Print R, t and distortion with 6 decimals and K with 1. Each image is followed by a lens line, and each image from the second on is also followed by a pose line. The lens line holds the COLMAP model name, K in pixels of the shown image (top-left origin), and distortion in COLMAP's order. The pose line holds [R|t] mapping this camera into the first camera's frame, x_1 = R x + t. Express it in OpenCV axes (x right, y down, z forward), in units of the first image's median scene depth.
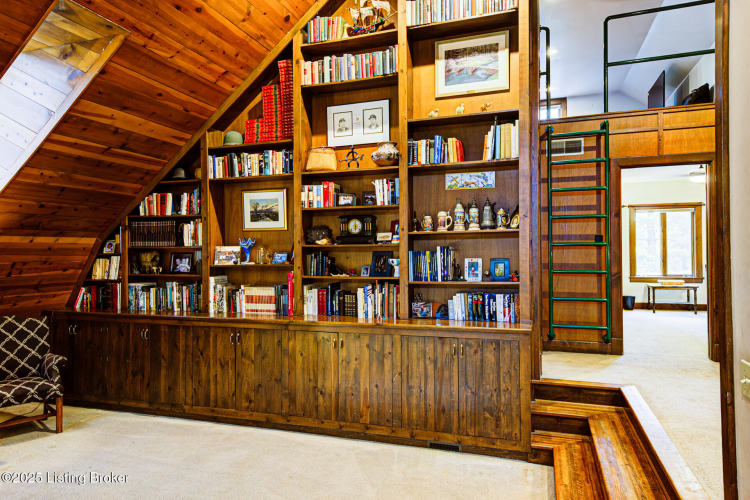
lens RADIAL K [[483.0, 0, 375.0], [0, 483.0, 250.0], [0, 0, 1]] dist [0.049079, -0.024214]
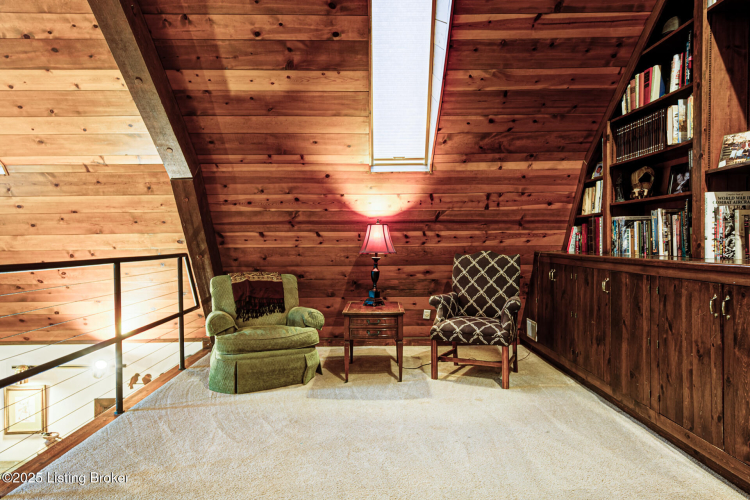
lens RADIAL K [[483.0, 0, 375.0], [0, 483.0, 250.0], [0, 0, 1]] dist [0.049079, -0.024214]
pose [[0.339292, 0.019990, -0.940469, 0.053996], [0.012987, 0.999579, 0.025932, 0.106648], [0.940592, -0.021012, 0.338889, 0.494441]]
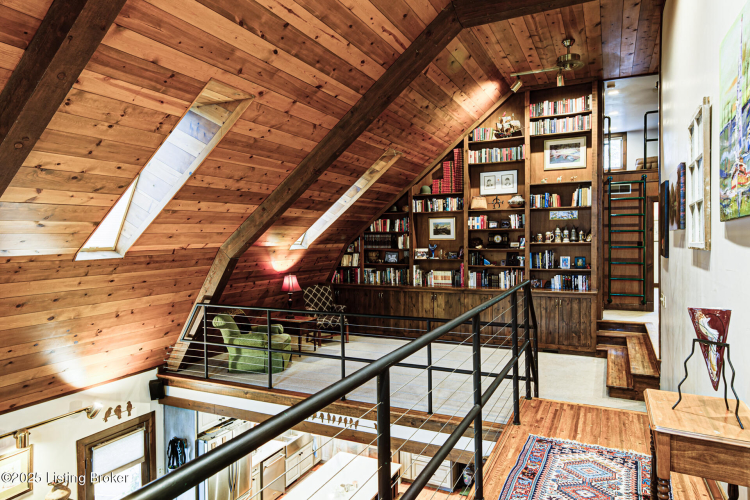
lens RADIAL K [[483.0, 0, 375.0], [0, 483.0, 250.0], [0, 0, 1]] dist [0.049079, -0.024214]
pose [[0.992980, -0.000531, -0.118284, -0.283712], [0.004440, 0.999453, 0.032784, -0.067731], [0.118202, -0.033080, 0.992438, -0.889164]]
